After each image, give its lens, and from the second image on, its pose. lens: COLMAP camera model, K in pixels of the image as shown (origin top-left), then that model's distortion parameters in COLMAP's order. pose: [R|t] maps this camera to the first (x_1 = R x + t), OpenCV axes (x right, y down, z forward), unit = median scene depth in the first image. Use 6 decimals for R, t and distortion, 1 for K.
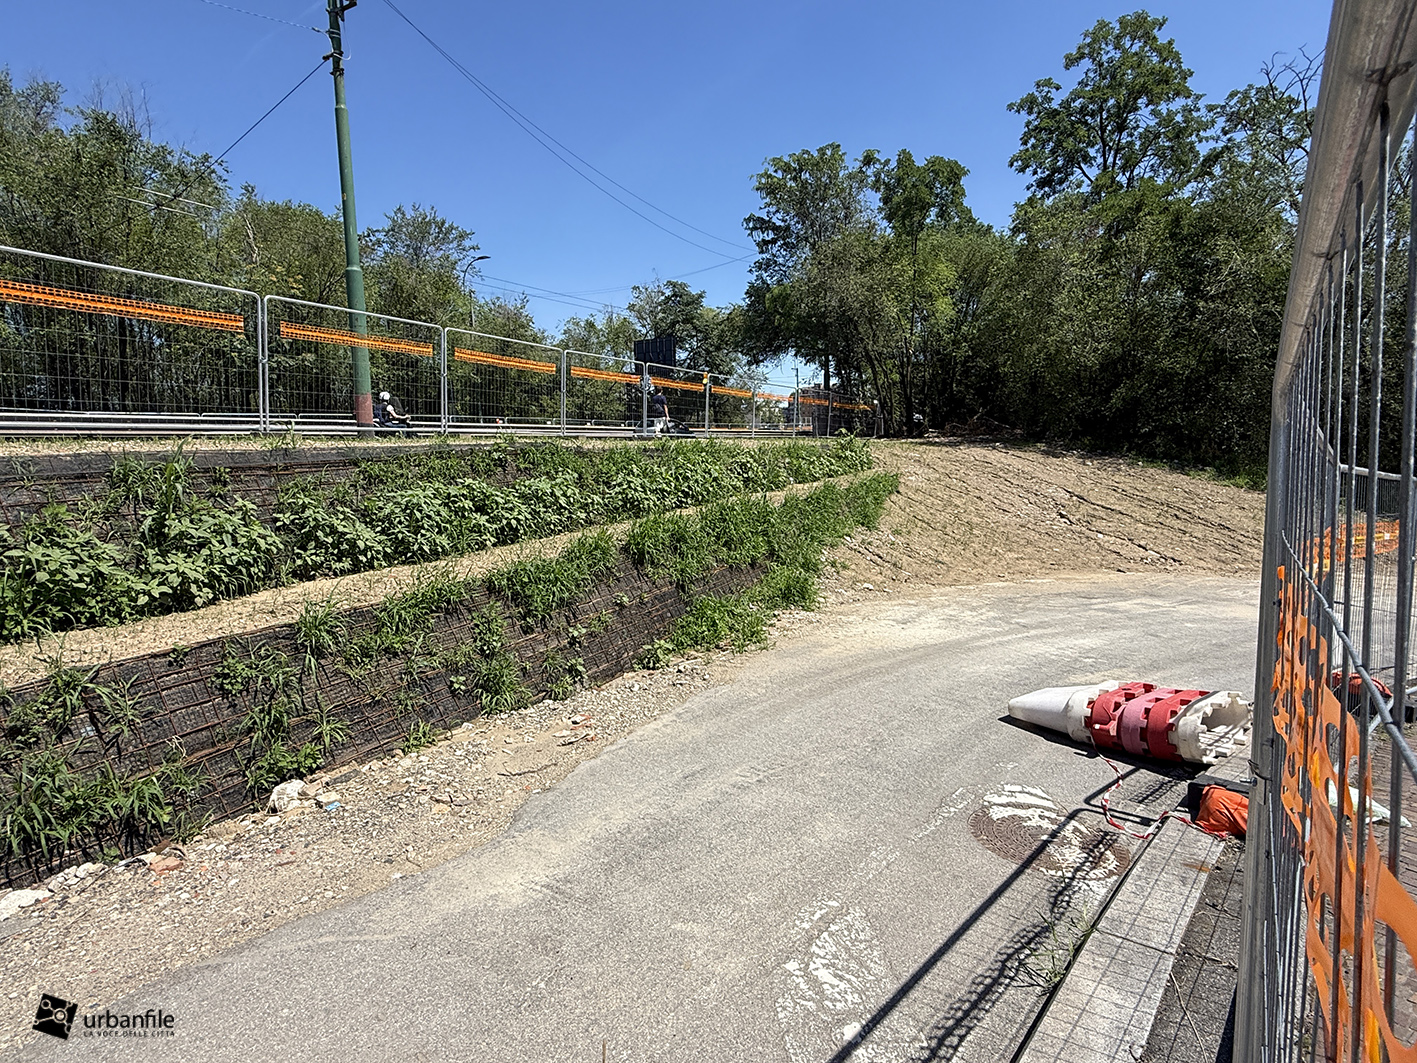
lens RADIAL K [[755.5, 0, 708.5], [0, 755.5, 531.5], [0, 0, 1]] dist [-0.001444, 0.000404]
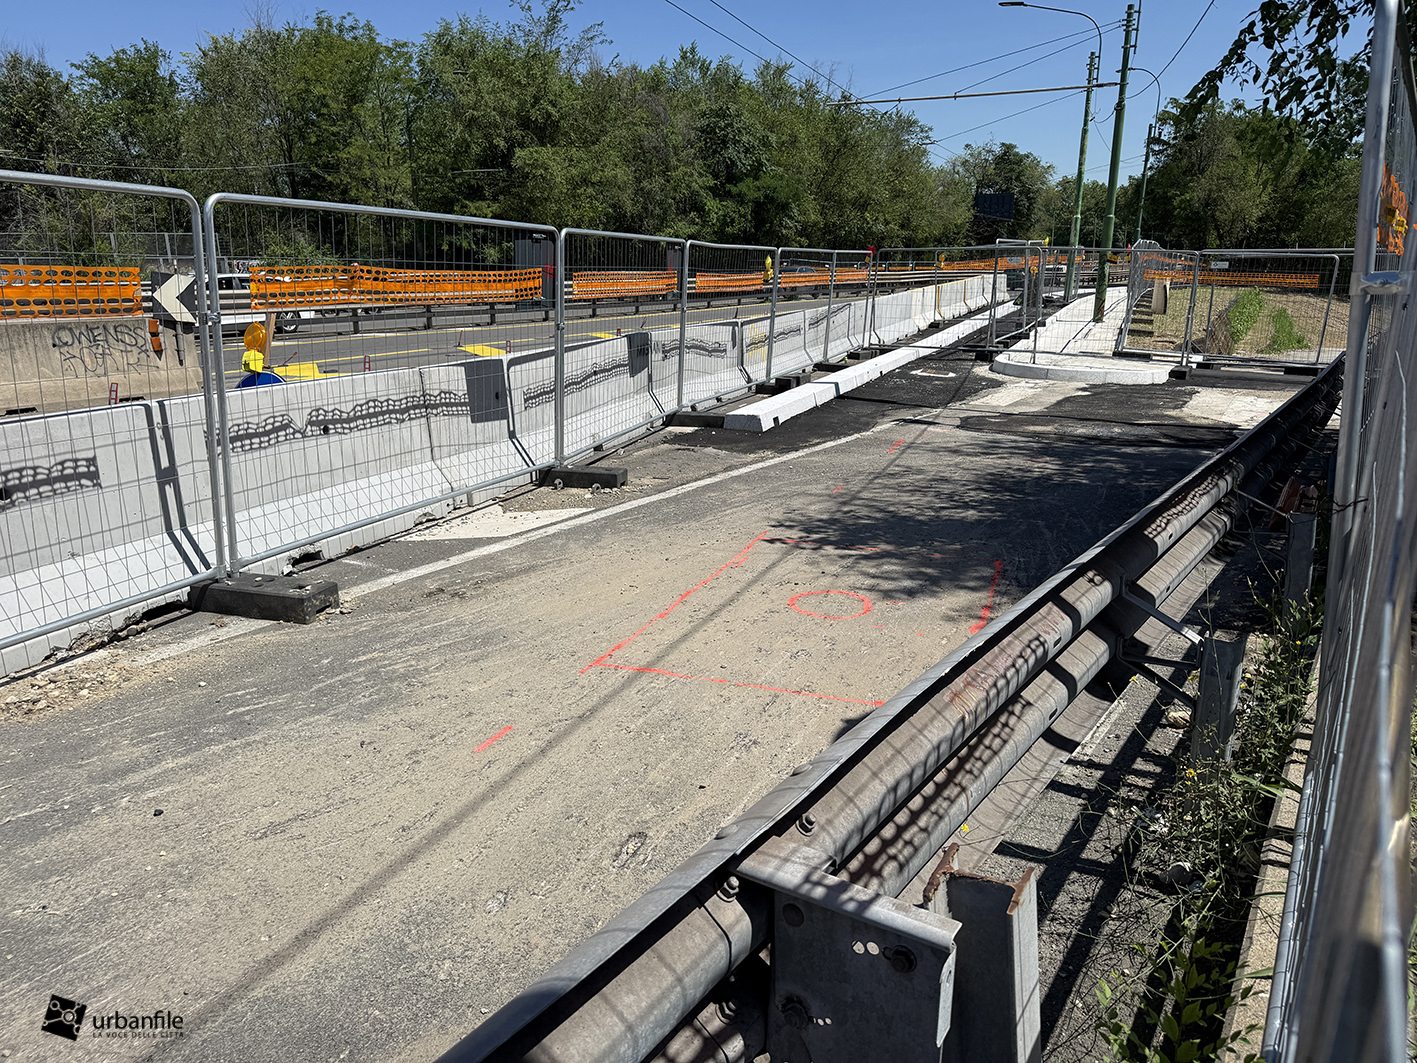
lens RADIAL K [[992.8, 0, 708.5], [0, 992.8, 531.5], [0, 0, 1]] dist [-0.034654, -0.000292]
pose [[0.998425, 0.039581, -0.039752, -0.805764], [-0.033374, 0.988690, 0.146213, 0.129154], [0.045090, -0.144656, 0.988454, -1.243835]]
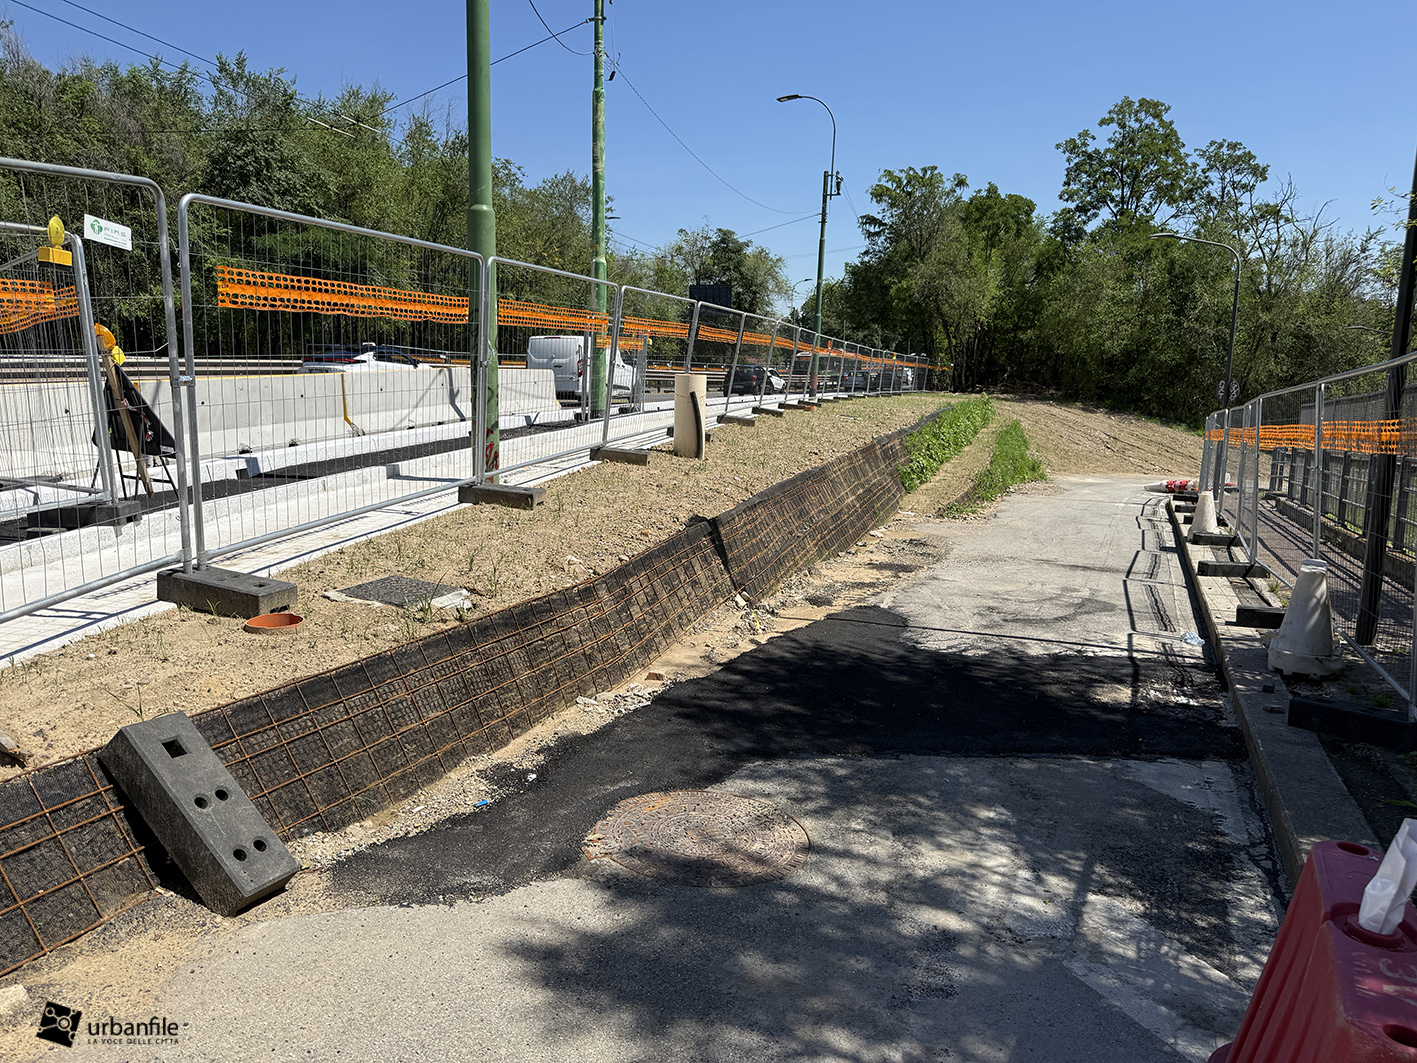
lens RADIAL K [[993.0, 0, 708.5], [0, 993.0, 531.5], [0, 0, 1]] dist [-0.000128, -0.000390]
pose [[0.988035, 0.020760, 0.152823, -0.498689], [-0.027348, 0.998779, 0.041136, 0.065204], [-0.151783, -0.044823, 0.987397, -0.718228]]
